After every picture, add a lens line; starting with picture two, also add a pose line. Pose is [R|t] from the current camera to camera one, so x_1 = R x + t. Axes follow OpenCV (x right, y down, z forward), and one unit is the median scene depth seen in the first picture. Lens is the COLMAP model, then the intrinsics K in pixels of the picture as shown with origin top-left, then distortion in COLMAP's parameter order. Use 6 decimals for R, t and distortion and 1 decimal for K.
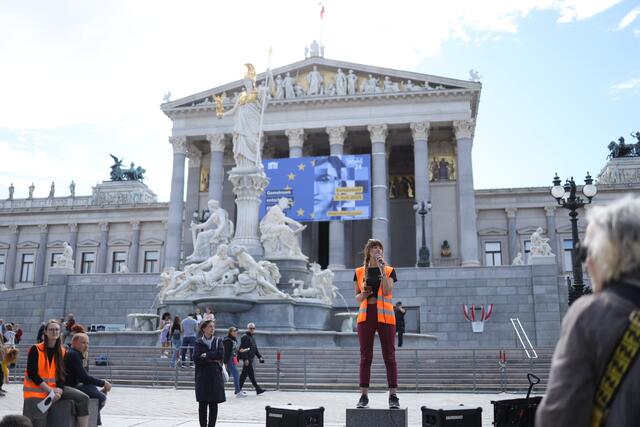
lens RADIAL K [[632.1, 0, 320.0], [0, 632.1, 213.5], [0, 0, 1]] dist [-0.072396, -0.013007]
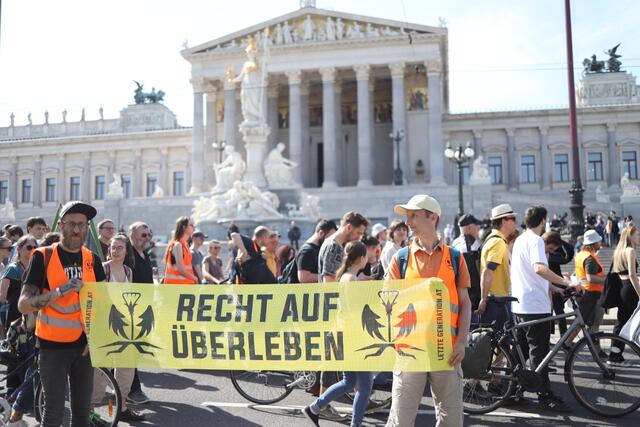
lens RADIAL K [[632.1, 0, 320.0], [0, 632.1, 213.5], [0, 0, 1]] dist [-0.072396, -0.013007]
pose [[0.999337, -0.024058, -0.027318, 0.036988], [0.028172, 0.986410, 0.161866, -0.057043], [0.023052, -0.162529, 0.986435, -0.221744]]
